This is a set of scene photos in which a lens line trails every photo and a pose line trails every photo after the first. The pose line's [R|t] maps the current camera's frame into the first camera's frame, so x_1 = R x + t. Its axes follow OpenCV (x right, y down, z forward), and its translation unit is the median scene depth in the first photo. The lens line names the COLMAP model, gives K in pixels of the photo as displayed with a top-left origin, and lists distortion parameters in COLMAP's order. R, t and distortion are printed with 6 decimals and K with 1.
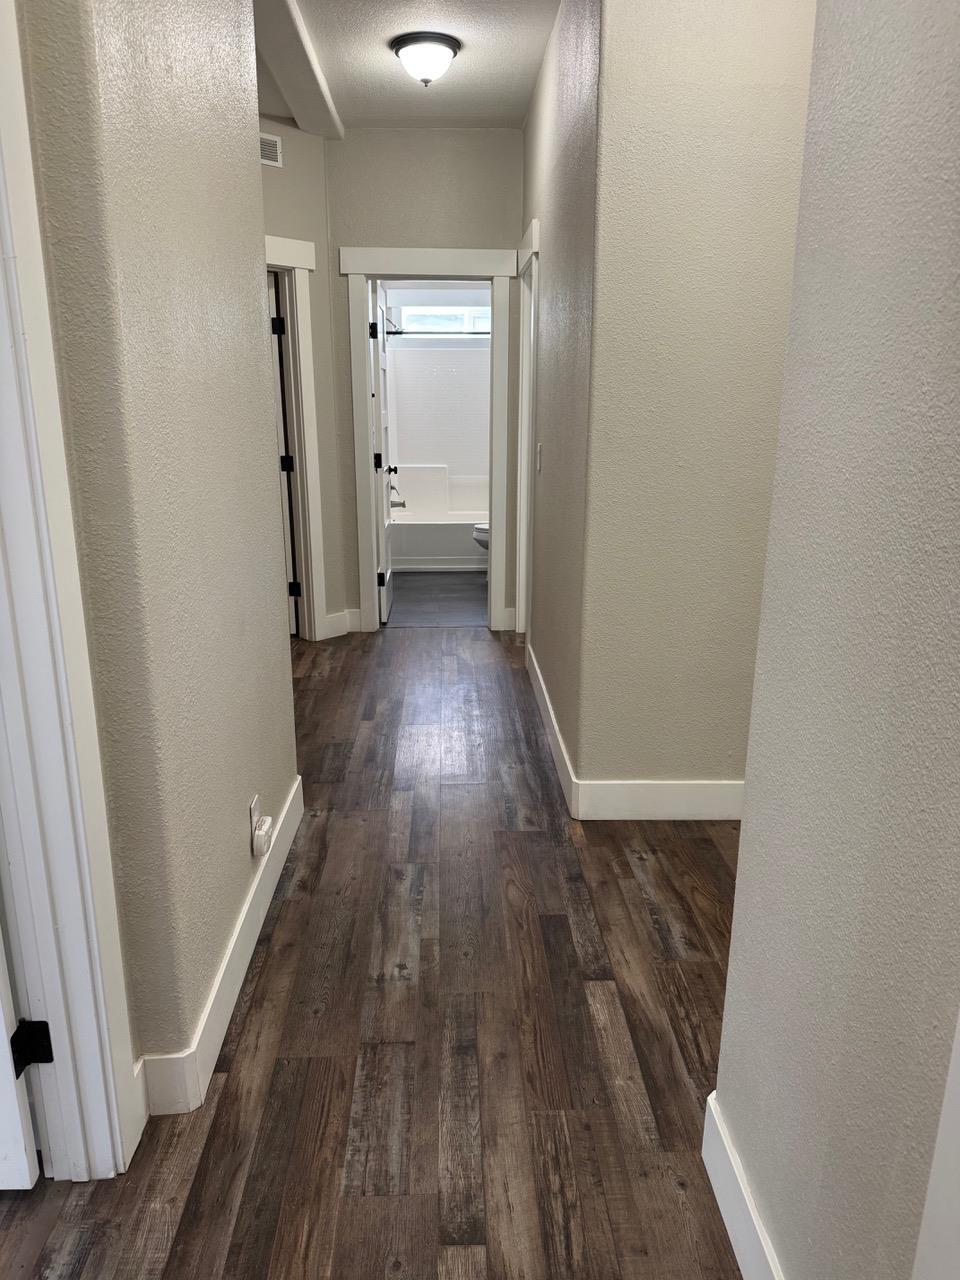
lens RADIAL K [[895.6, 0, 480.0], [0, 895.6, 640.0], [0, 0, 1]] dist [-0.002449, -0.001646]
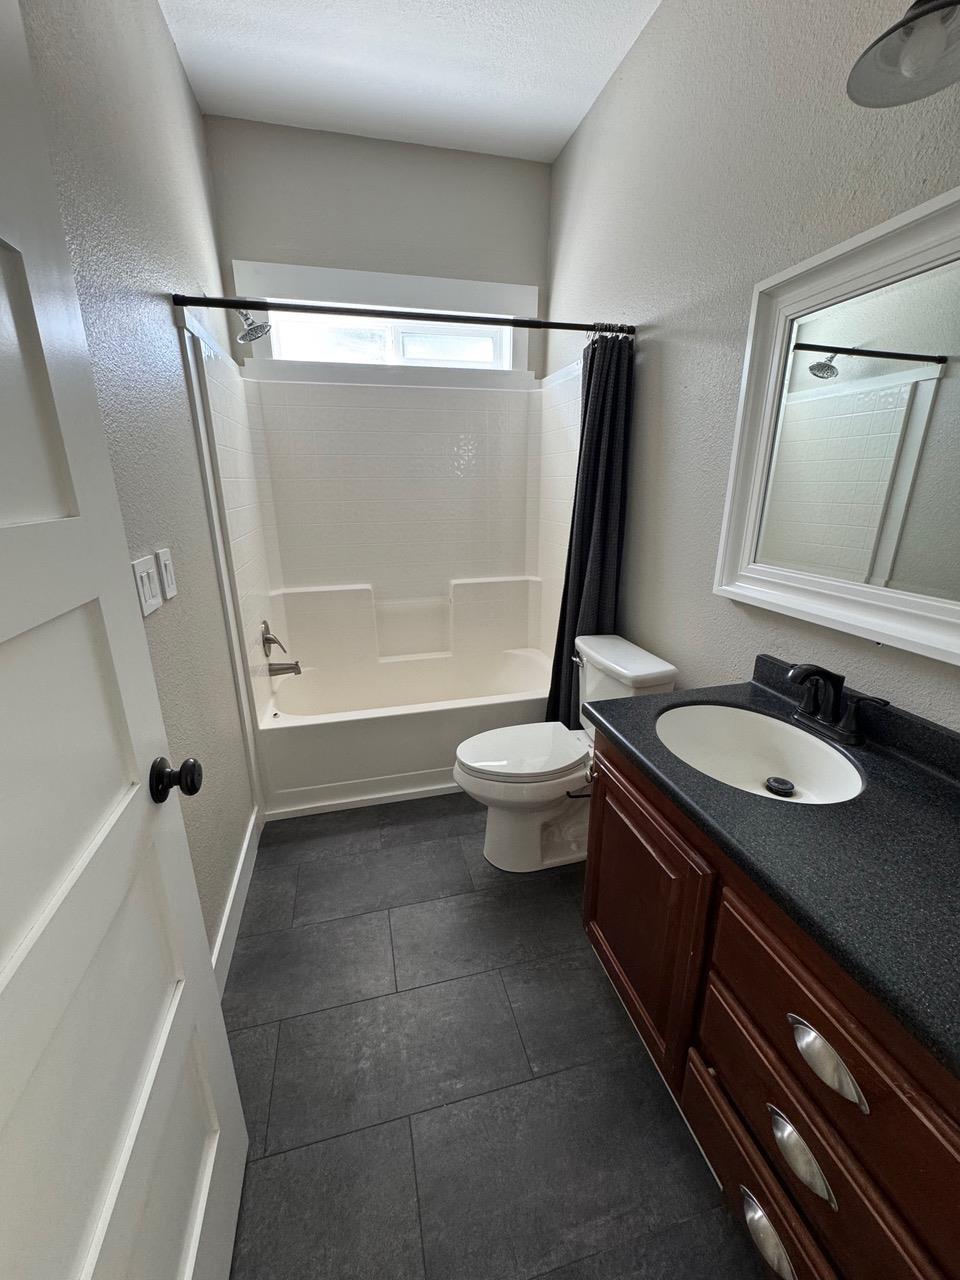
lens RADIAL K [[513.9, 0, 480.0], [0, 513.9, 640.0], [0, 0, 1]] dist [-0.000371, 0.000905]
pose [[0.978441, -0.056321, 0.198697, -0.037429], [0.048269, 0.997814, 0.045141, -0.177254], [-0.200805, -0.034577, 0.979021, 0.677280]]
